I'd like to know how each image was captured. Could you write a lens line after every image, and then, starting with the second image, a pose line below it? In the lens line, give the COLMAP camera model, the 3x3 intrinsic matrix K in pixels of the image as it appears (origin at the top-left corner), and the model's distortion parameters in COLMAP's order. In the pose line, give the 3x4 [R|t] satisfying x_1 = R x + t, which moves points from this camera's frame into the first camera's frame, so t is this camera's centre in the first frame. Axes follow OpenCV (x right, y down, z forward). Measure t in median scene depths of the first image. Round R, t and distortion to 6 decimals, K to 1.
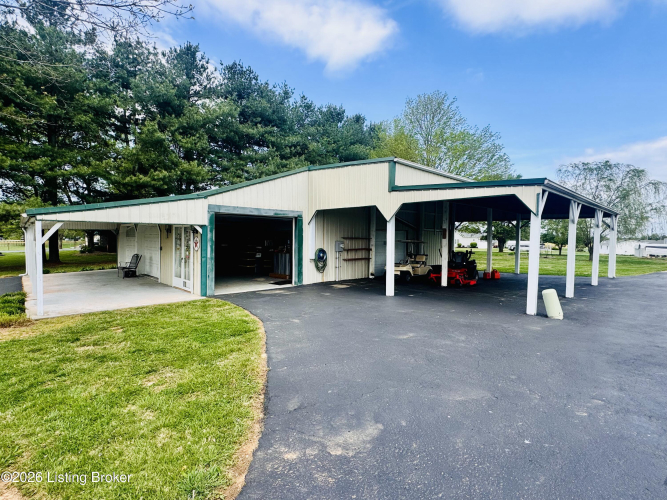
lens RADIAL K [[327.3, 0, 332.3], [0, 327.3, 252.5], [0, 0, 1]] dist [-0.001074, 0.000533]
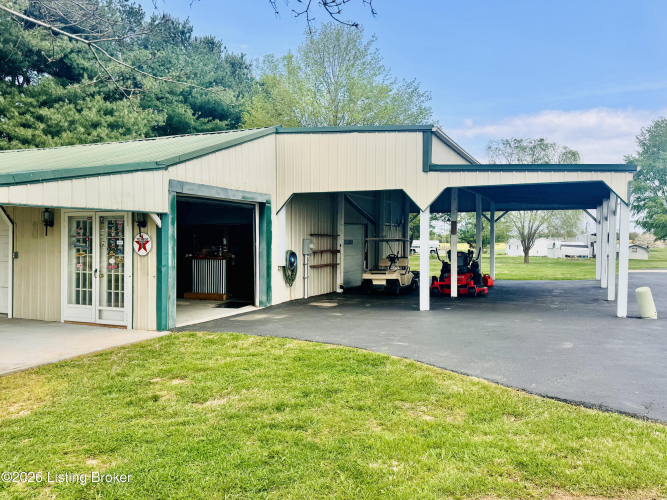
lens RADIAL K [[519.5, 0, 331.9], [0, 519.5, 251.4], [0, 0, 1]] dist [0.141516, -0.217887]
pose [[0.925091, -0.017421, 0.379347, -0.375518], [0.024285, 0.999616, -0.013315, 0.006308], [-0.378969, 0.021530, 0.925159, -0.020901]]
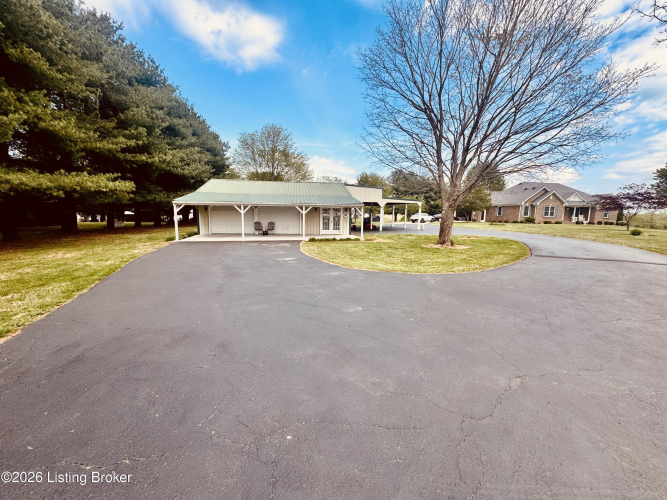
lens RADIAL K [[267.2, 0, 334.2], [0, 267.2, 251.2], [0, 0, 1]] dist [0.001708, 0.000167]
pose [[0.568536, -0.115849, 0.814461, -1.806840], [0.033396, 0.992469, 0.117857, 0.005370], [-0.821981, -0.039806, 0.568123, -0.099518]]
